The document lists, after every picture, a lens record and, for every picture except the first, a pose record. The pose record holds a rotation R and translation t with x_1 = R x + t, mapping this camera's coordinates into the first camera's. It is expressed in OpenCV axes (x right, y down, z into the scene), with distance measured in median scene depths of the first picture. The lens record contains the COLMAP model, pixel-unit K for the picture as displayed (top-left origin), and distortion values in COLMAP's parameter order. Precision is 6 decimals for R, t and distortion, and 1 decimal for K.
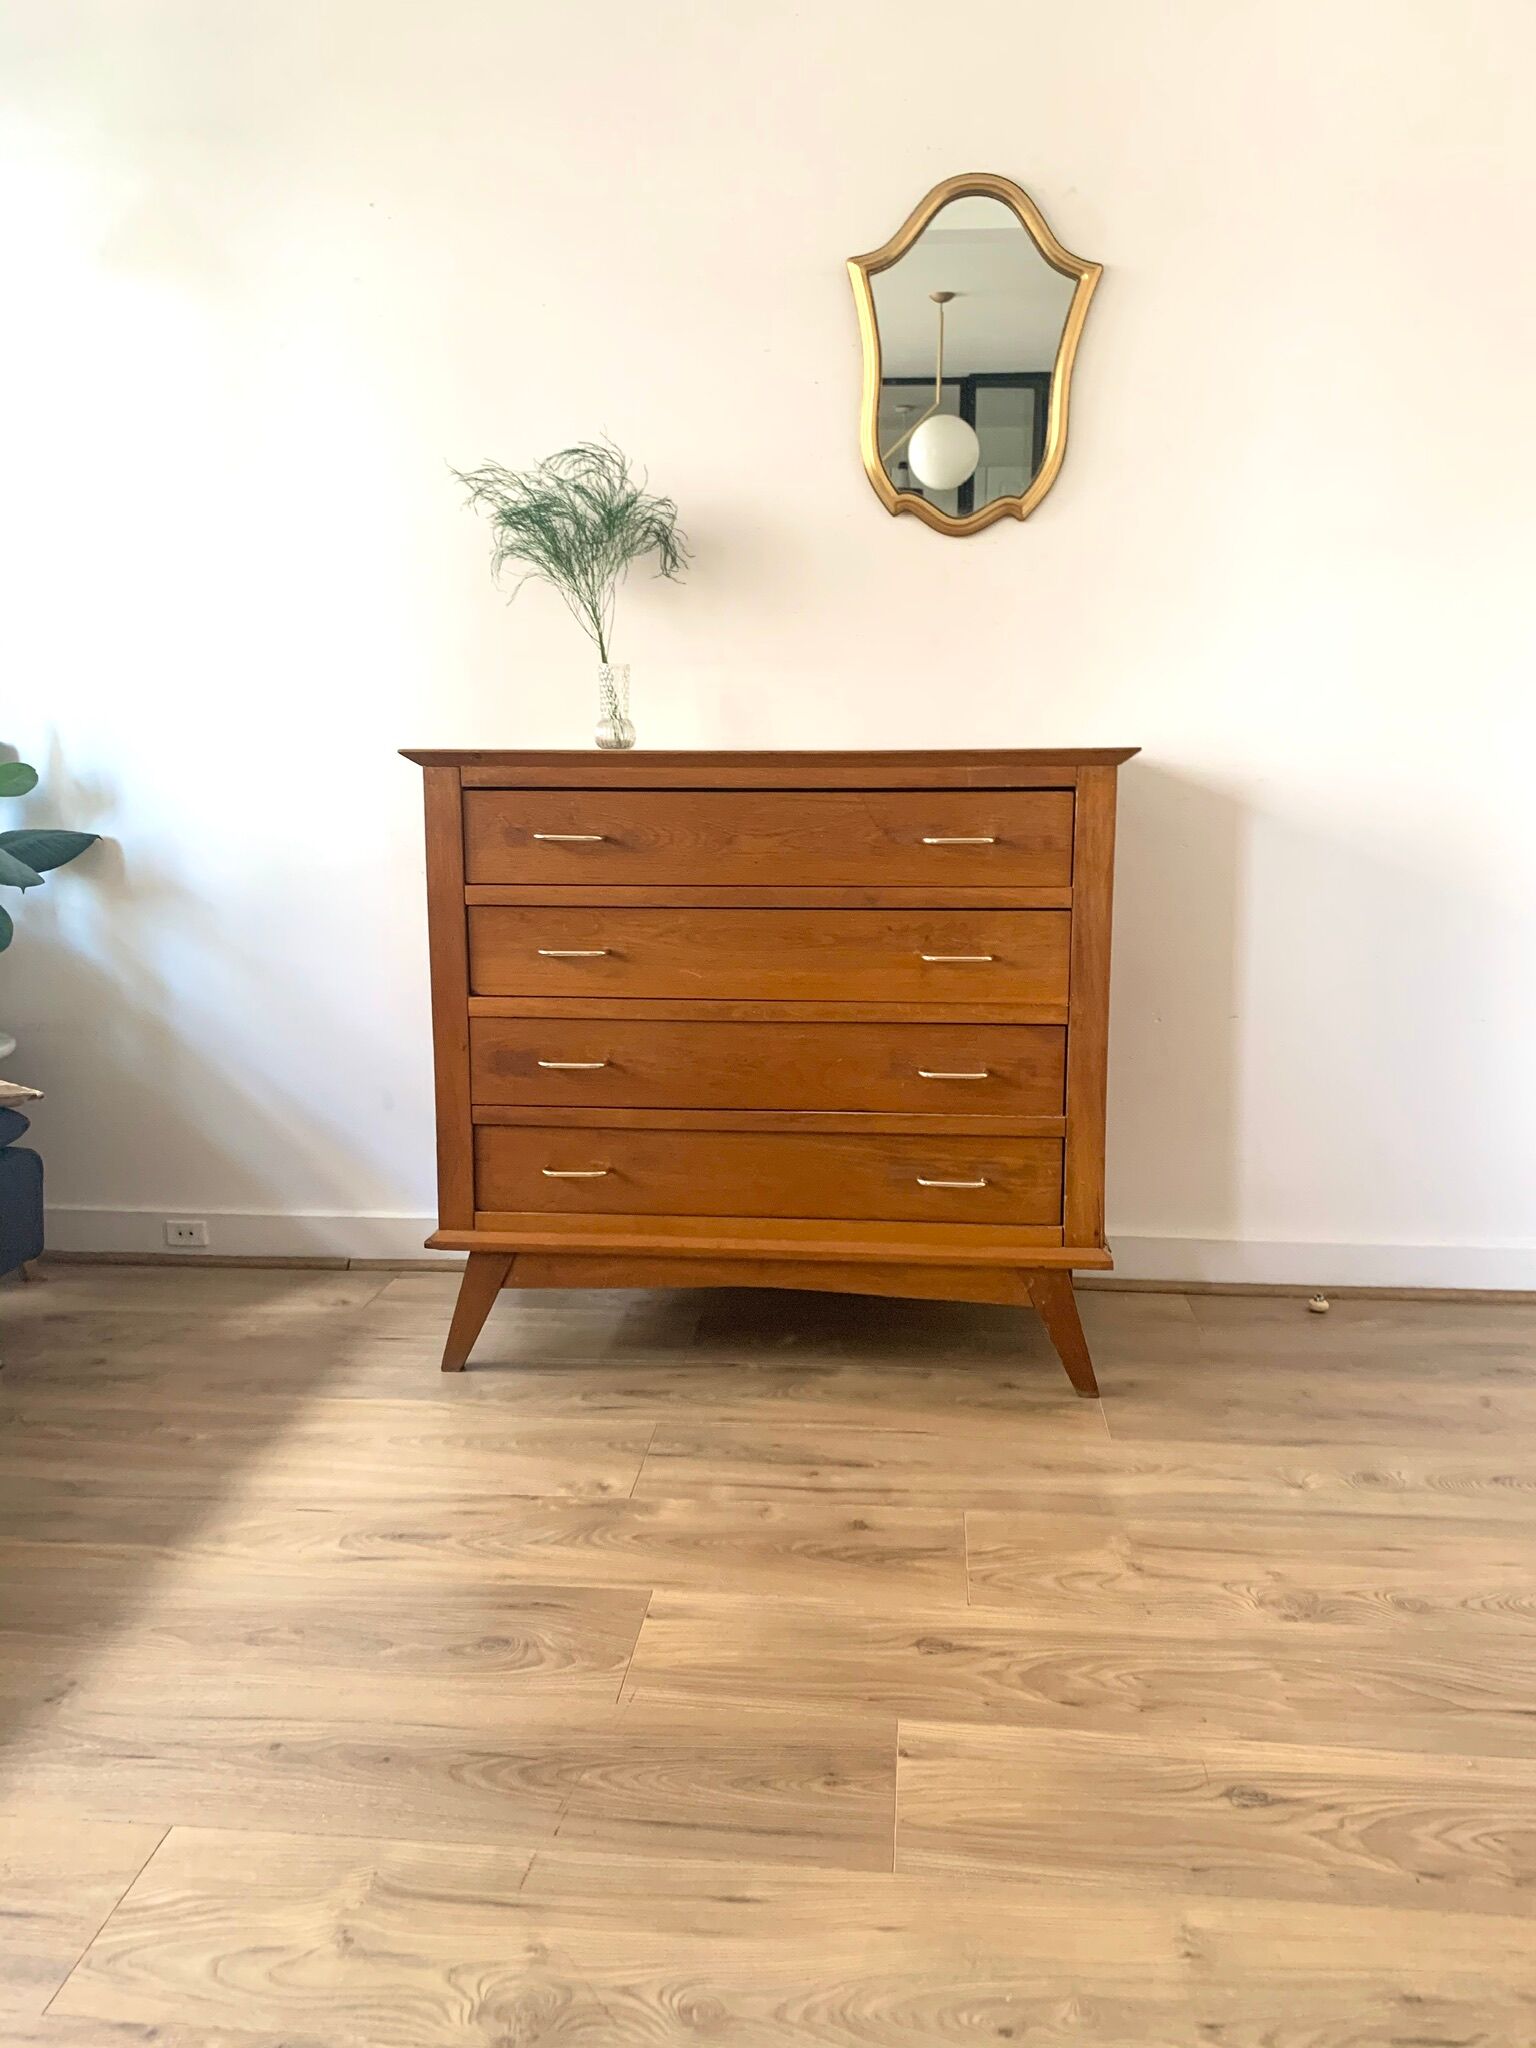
lens RADIAL K [[1570.5, 0, 794.9], [0, 1570.5, 1017.5], [0, 0, 1]] dist [0.011309, -0.007214]
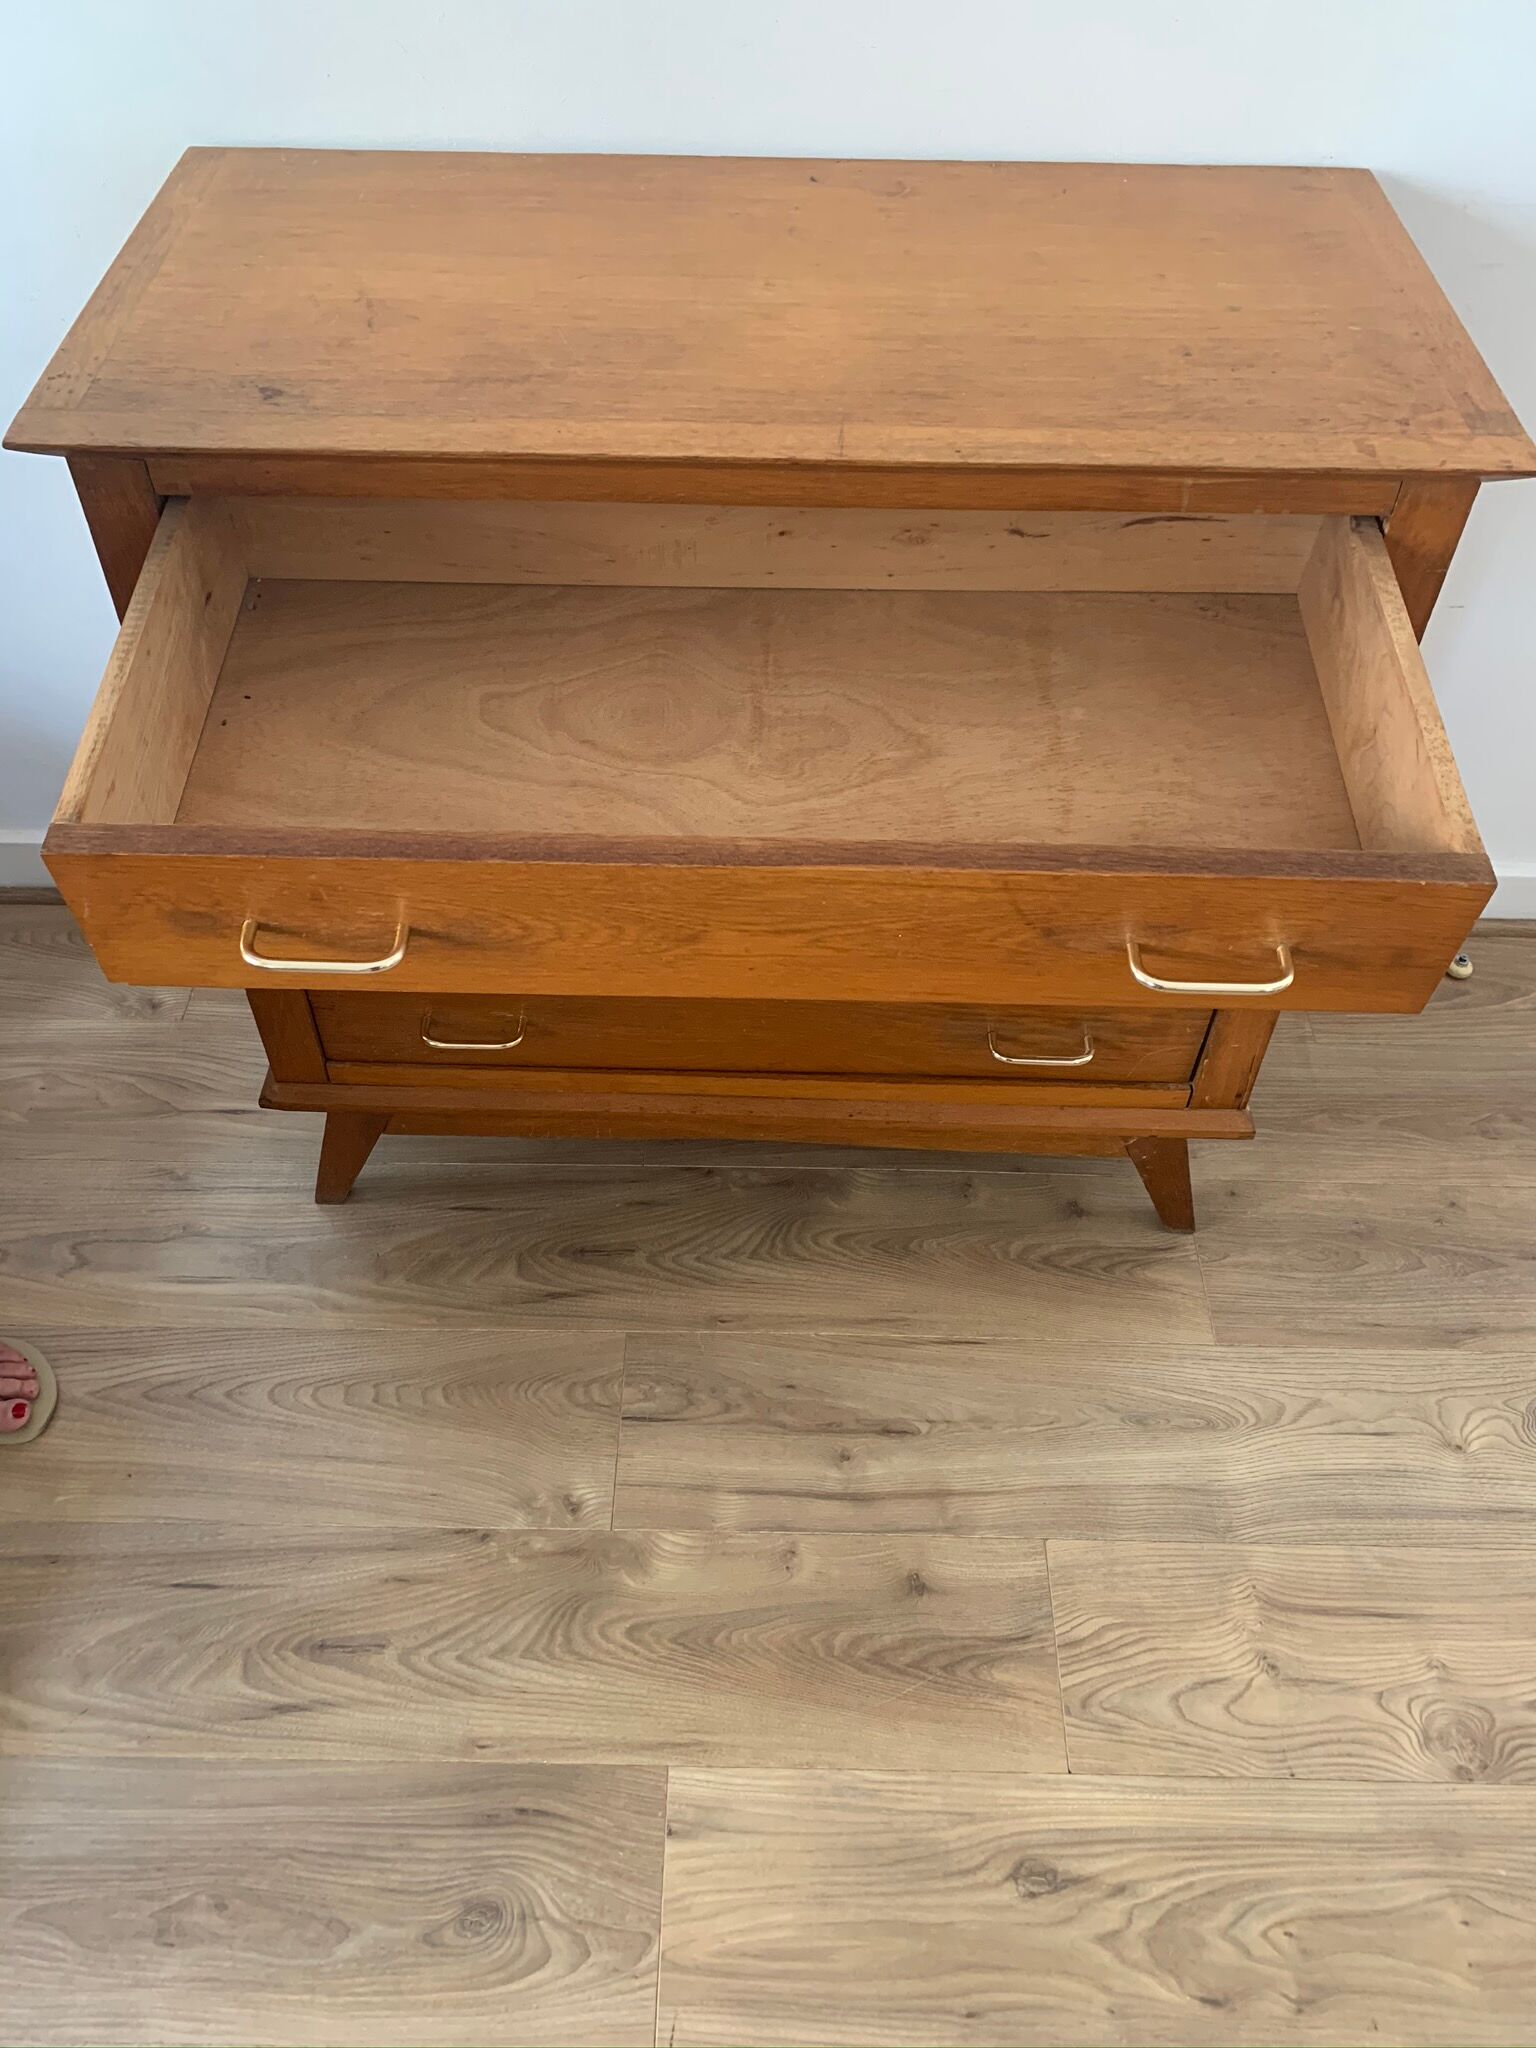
lens RADIAL K [[1570.5, 0, 767.6], [0, 1570.5, 1012.5], [0, 0, 1]] dist [0.011309, -0.007214]
pose [[0.997343, -0.041210, 0.060067, -0.057927], [-0.006498, 0.770976, 0.636831, -0.336692], [-0.072554, -0.635529, 0.768660, 0.506485]]
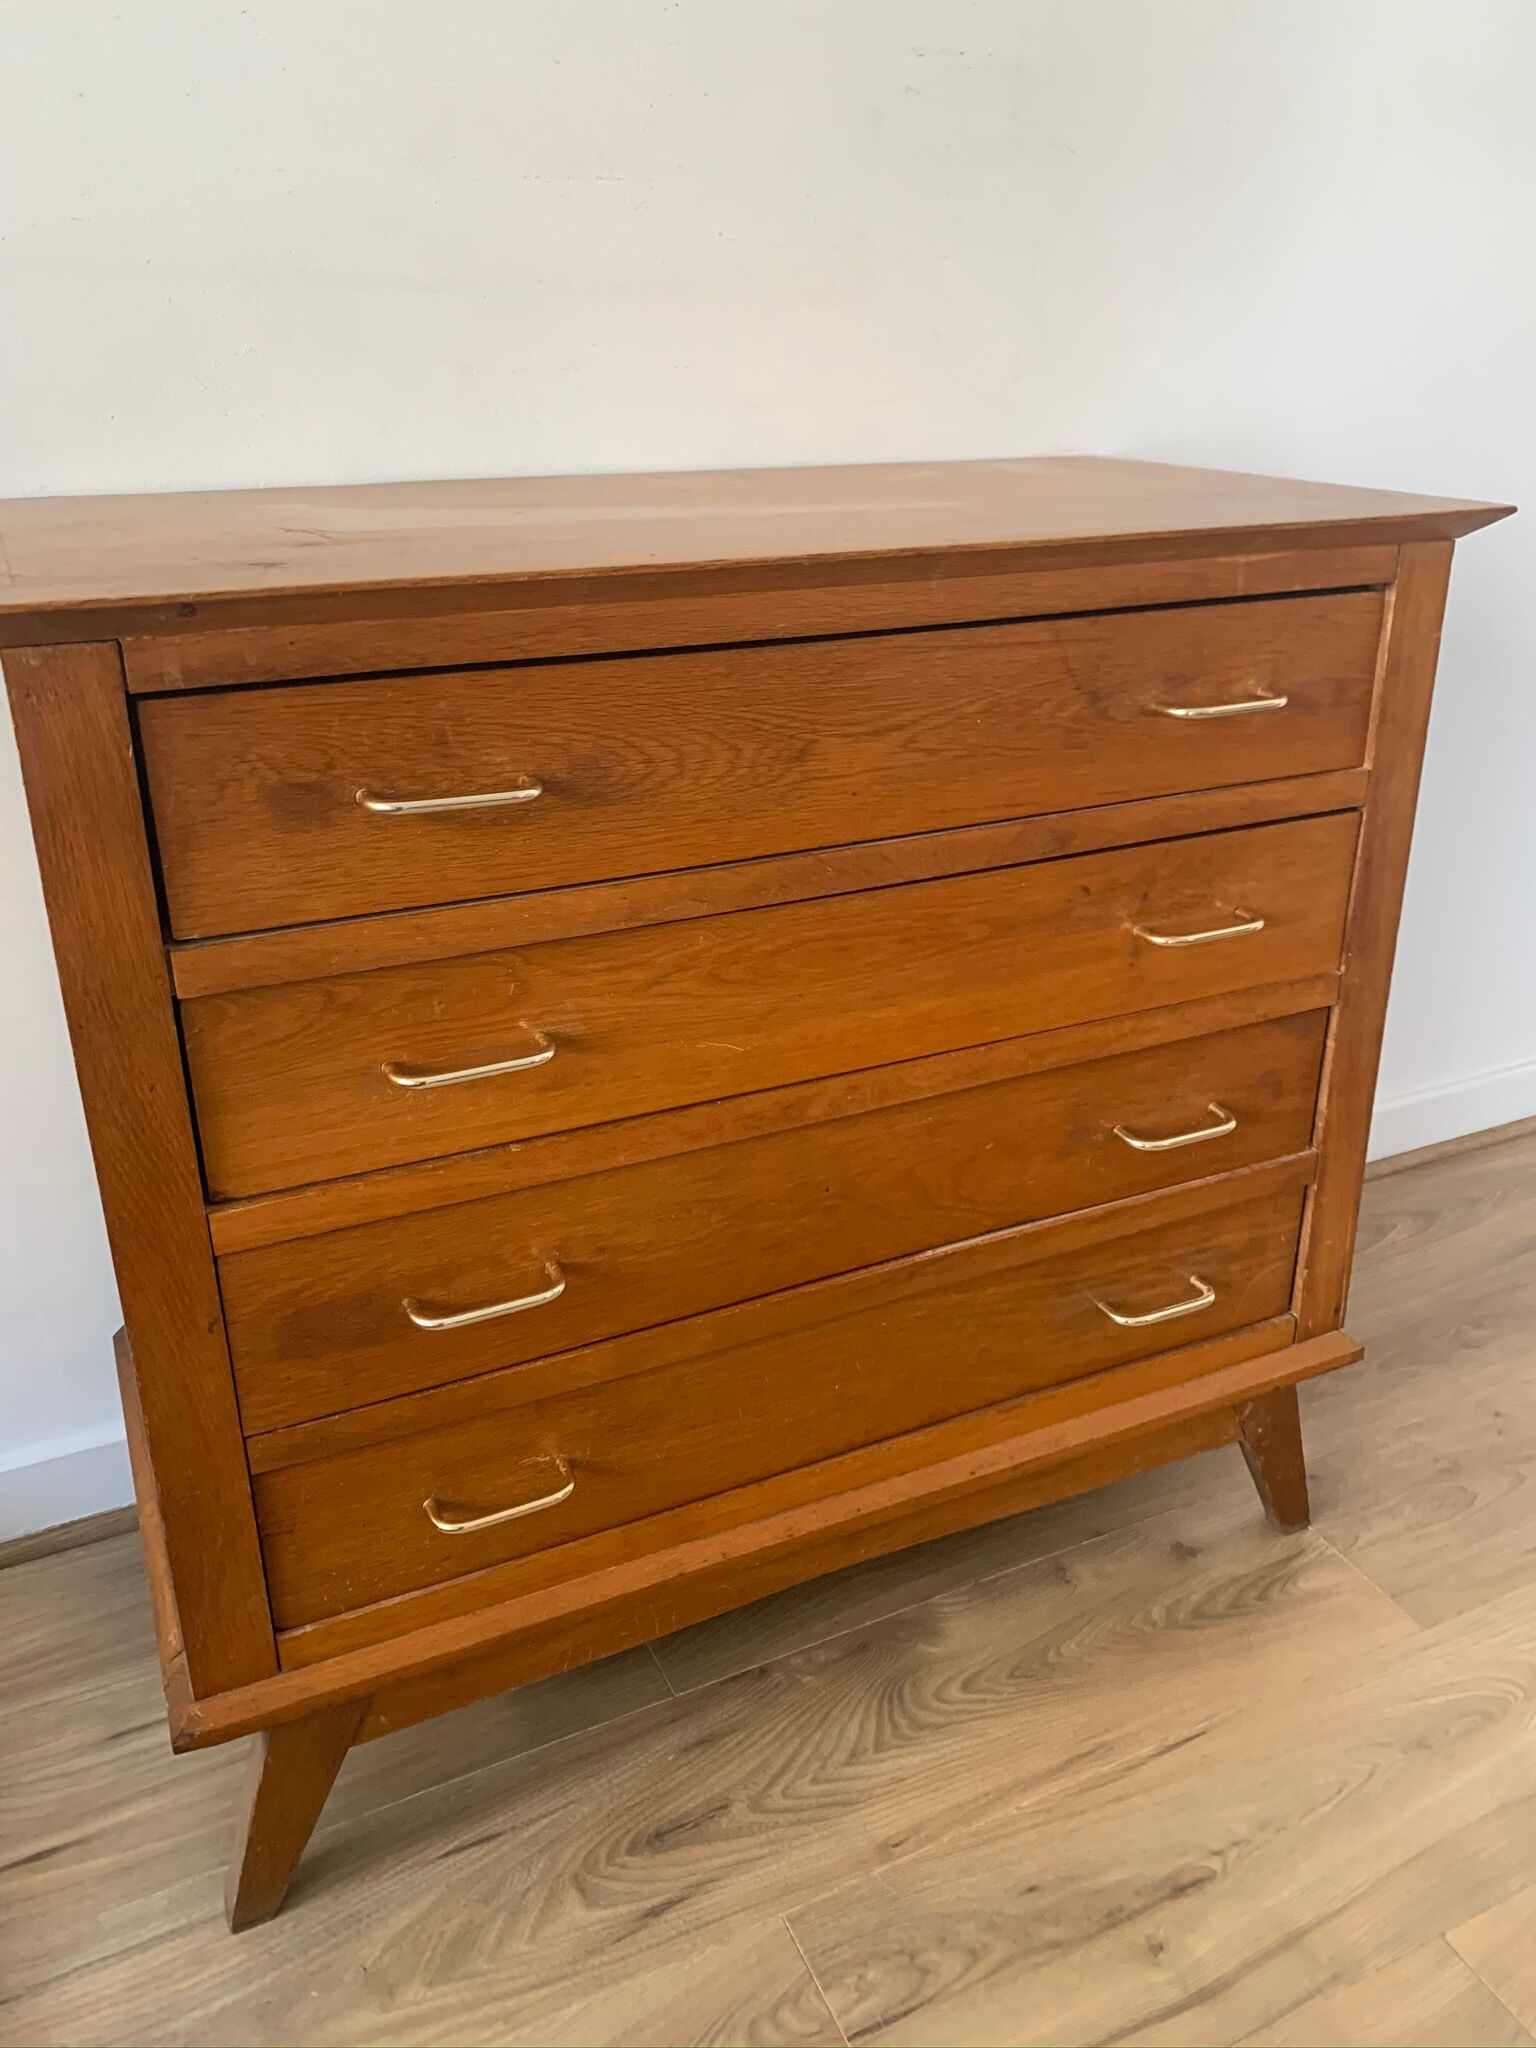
lens RADIAL K [[1570.5, 0, 785.4], [0, 1570.5, 997.6], [0, 0, 1]] dist [0.011309, -0.007214]
pose [[0.861035, -0.196658, 0.468982, -0.264977], [0.077575, 0.962202, 0.261054, -0.162037], [-0.502594, -0.188395, 0.843746, 0.614354]]
